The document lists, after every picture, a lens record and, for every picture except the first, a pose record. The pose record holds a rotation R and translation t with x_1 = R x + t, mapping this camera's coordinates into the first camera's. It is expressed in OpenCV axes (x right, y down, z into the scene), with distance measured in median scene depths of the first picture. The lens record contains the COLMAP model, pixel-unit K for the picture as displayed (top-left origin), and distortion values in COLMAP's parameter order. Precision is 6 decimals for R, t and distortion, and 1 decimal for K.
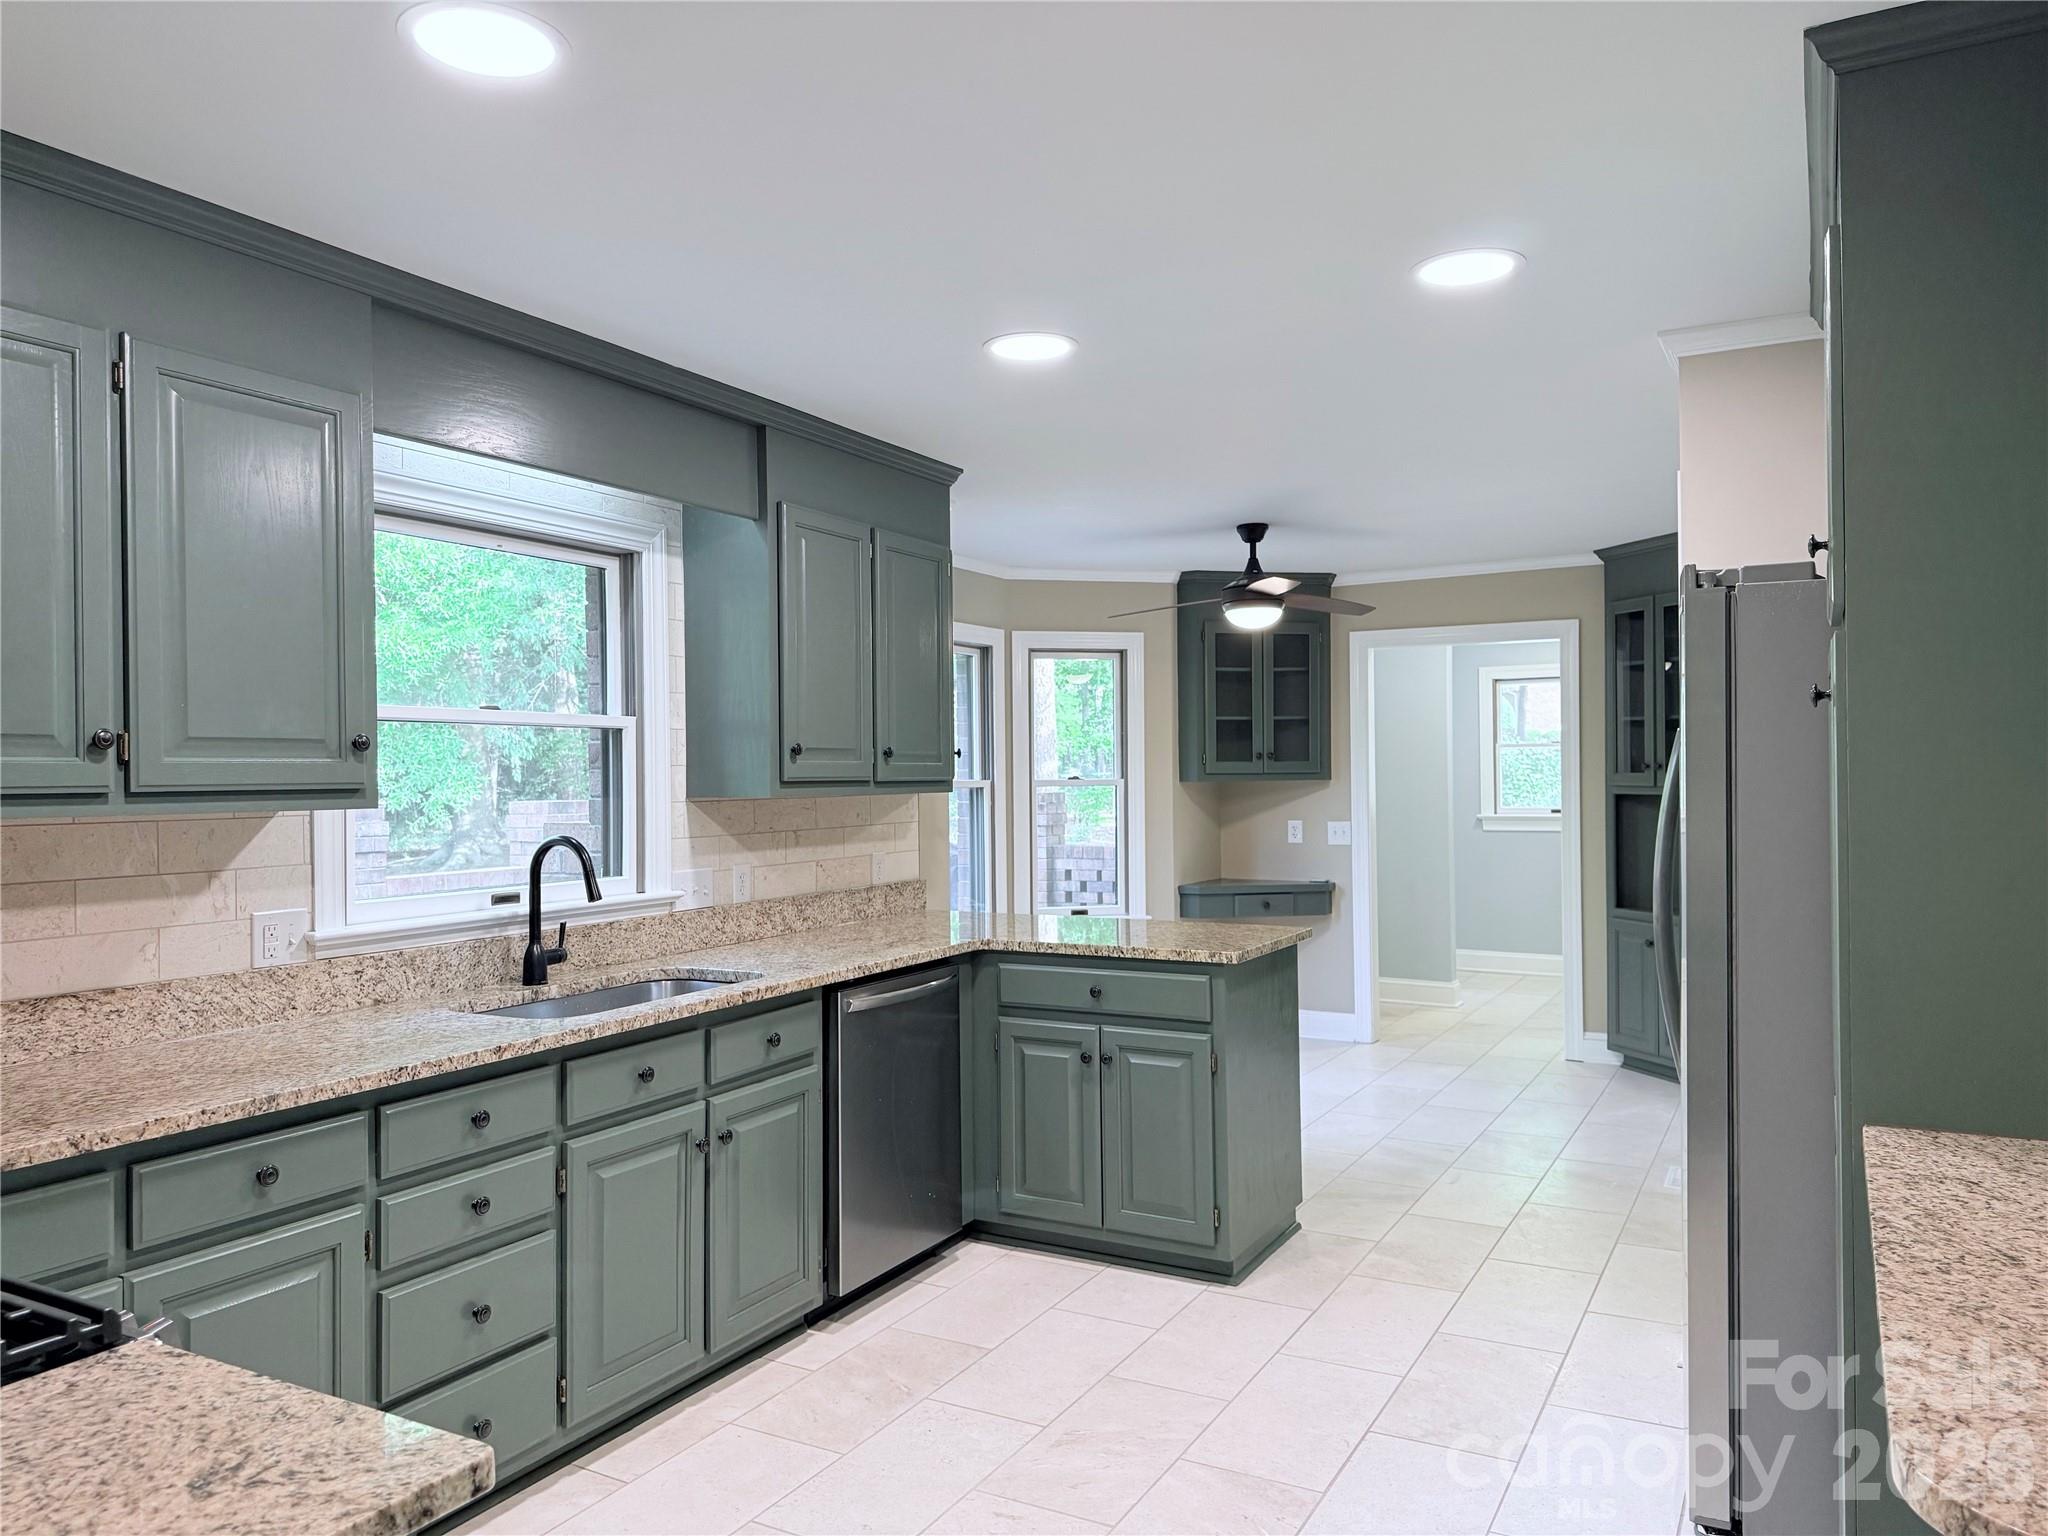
lens RADIAL K [[1437.1, 0, 1015.9], [0, 1437.1, 760.5], [0, 0, 1]] dist [0.052130, -0.061002]
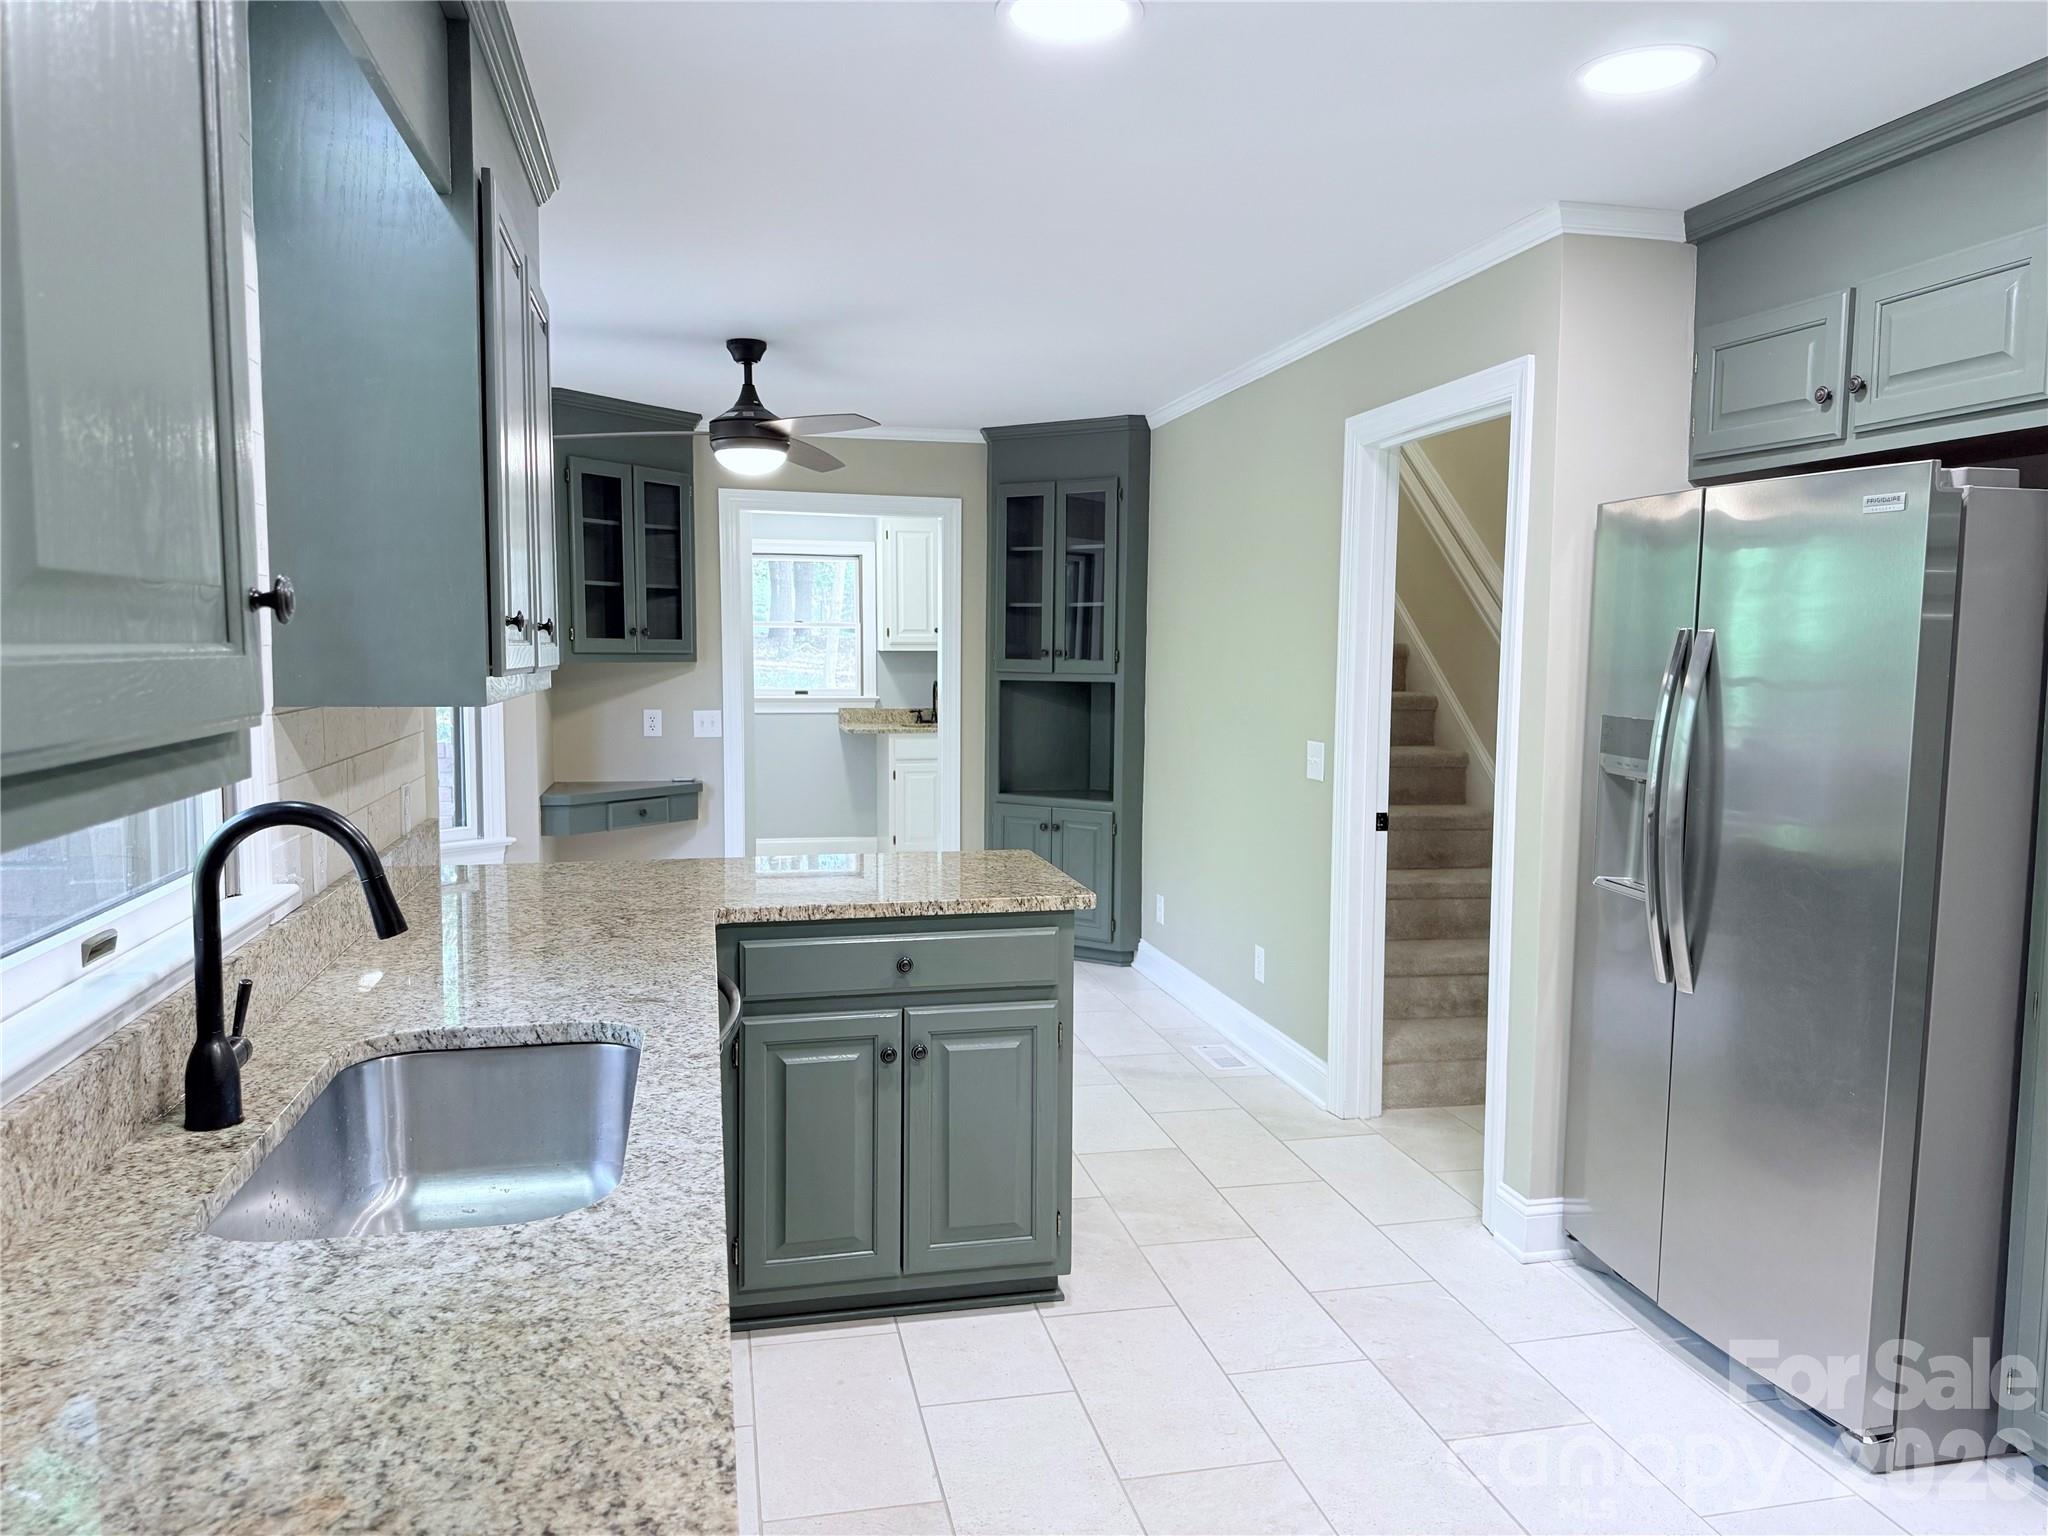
lens RADIAL K [[1437.1, 0, 1018.5], [0, 1437.1, 767.9], [0, 0, 1]] dist [0.052130, -0.061002]
pose [[0.743023, -0.042402, 0.667921, -0.381583], [-0.021265, 0.995991, 0.086884, -0.003586], [-0.668928, -0.078760, 0.739143, 0.426003]]
